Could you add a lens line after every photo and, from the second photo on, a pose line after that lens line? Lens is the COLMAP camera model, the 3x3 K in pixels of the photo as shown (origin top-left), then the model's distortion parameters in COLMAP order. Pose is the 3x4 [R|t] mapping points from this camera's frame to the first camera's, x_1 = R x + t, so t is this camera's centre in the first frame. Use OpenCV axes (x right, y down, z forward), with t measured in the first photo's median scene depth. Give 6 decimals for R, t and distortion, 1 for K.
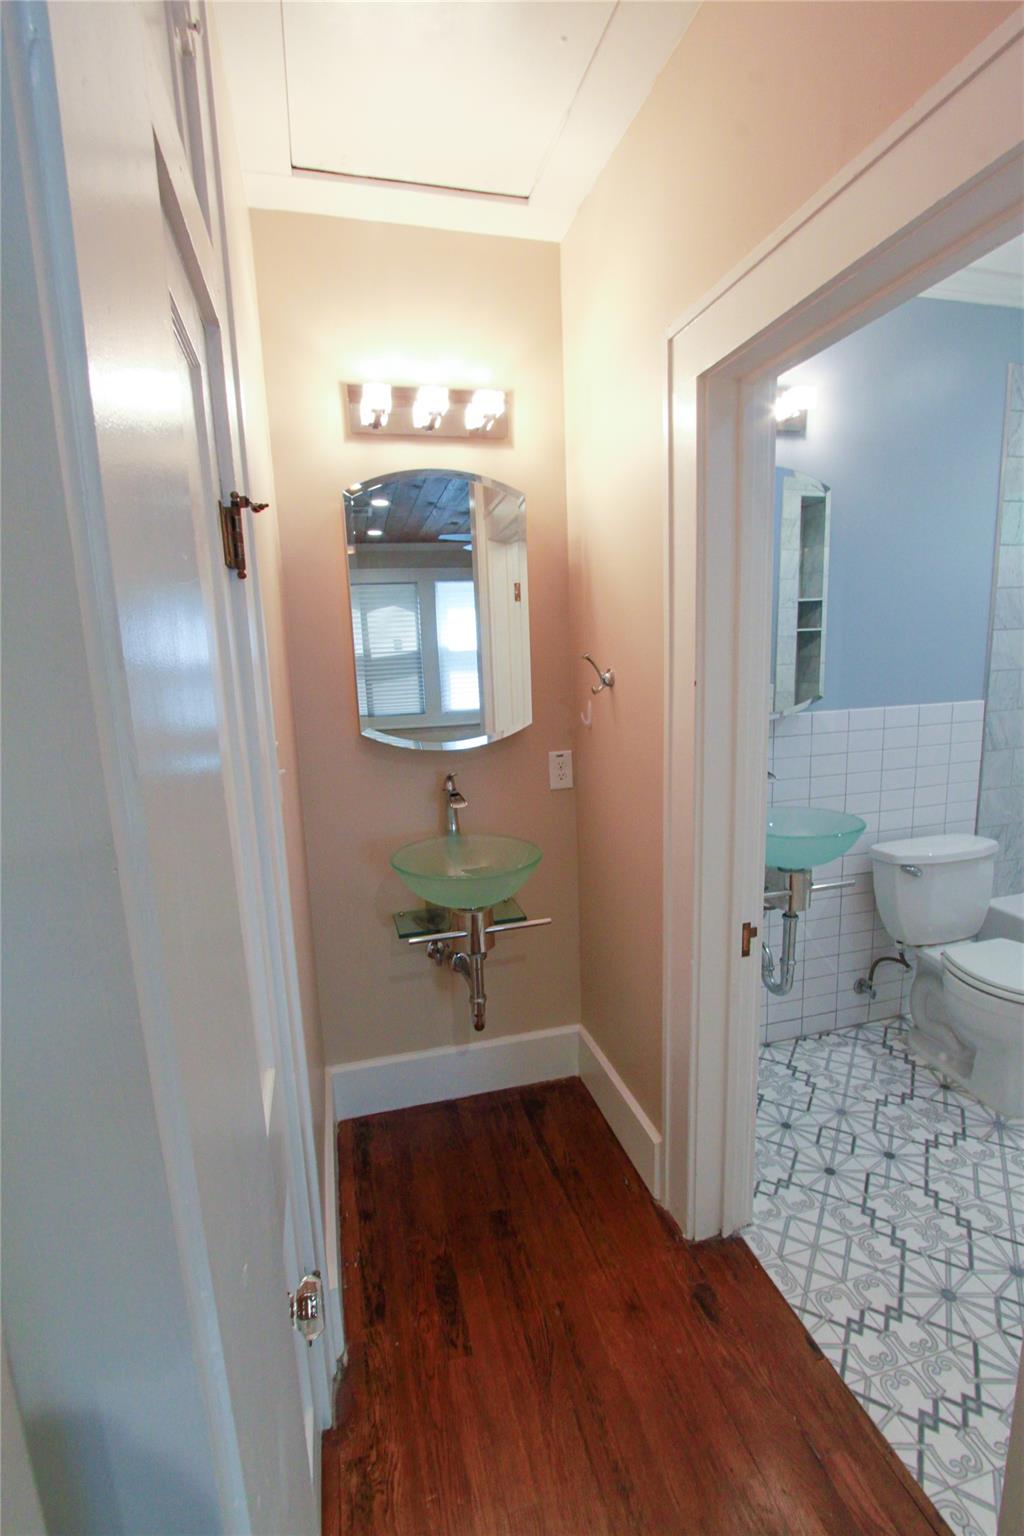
lens RADIAL K [[701.3, 0, 515.5], [0, 701.3, 776.9], [0, 0, 1]] dist [-0.019118, 0.001954]
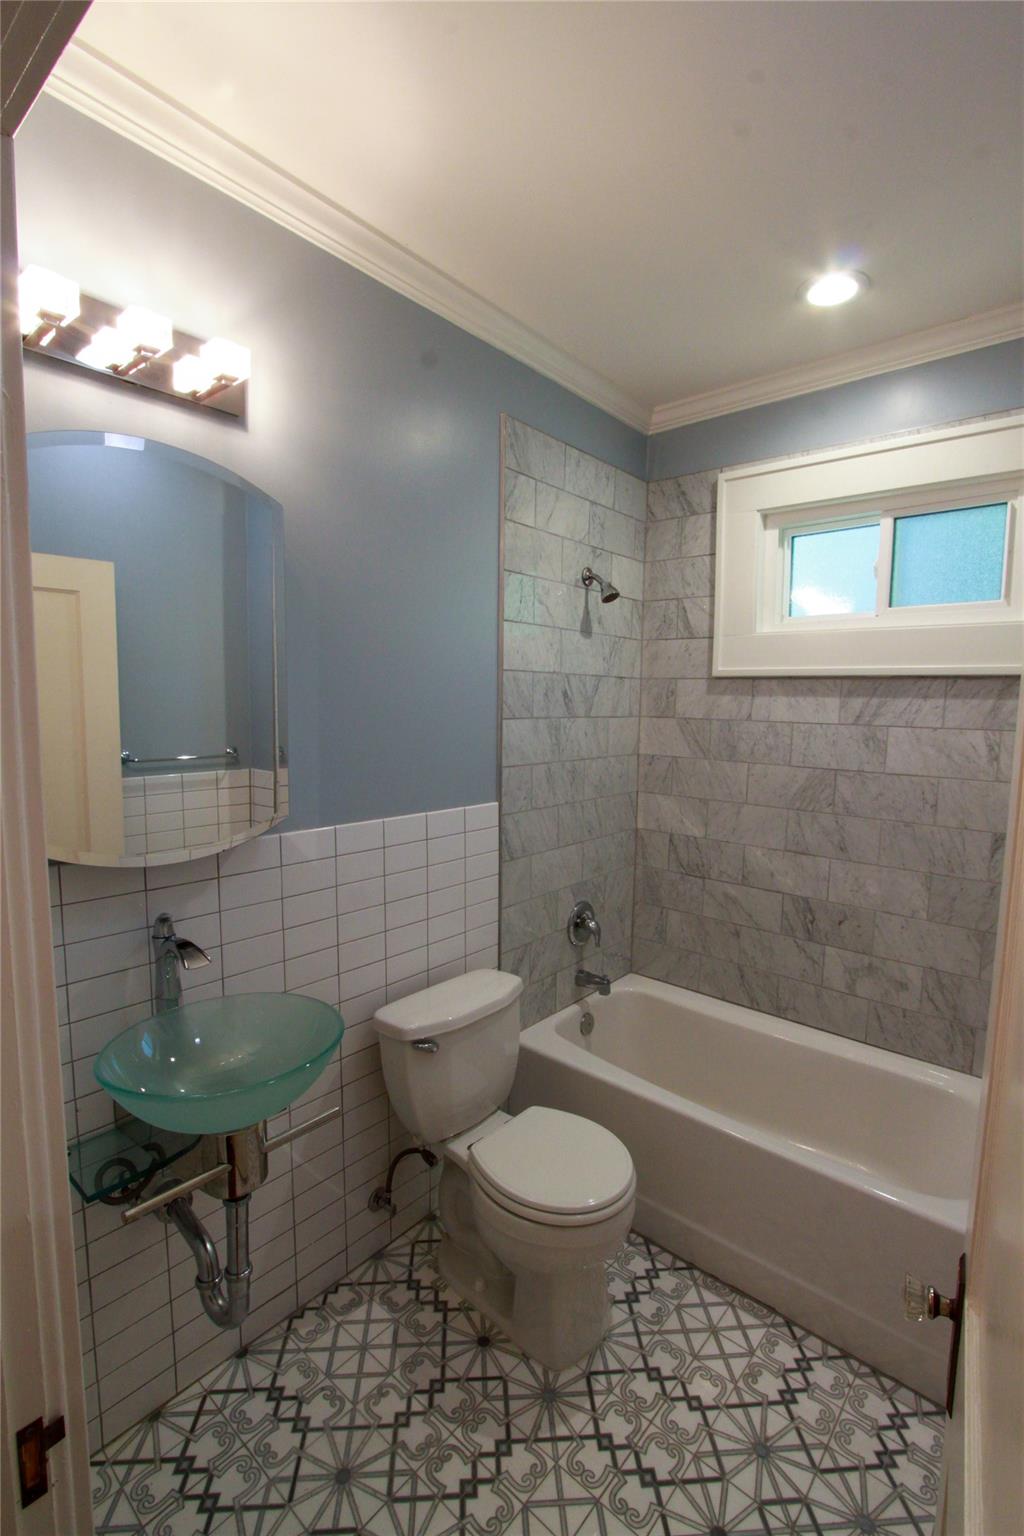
lens RADIAL K [[701.3, 0, 515.5], [0, 701.3, 776.9], [0, 0, 1]] dist [-0.019118, 0.001954]
pose [[0.824256, -0.011504, 0.566100, 0.228087], [0.059853, 0.995962, -0.066907, -0.086903], [-0.563045, 0.089031, 0.821617, 0.311868]]
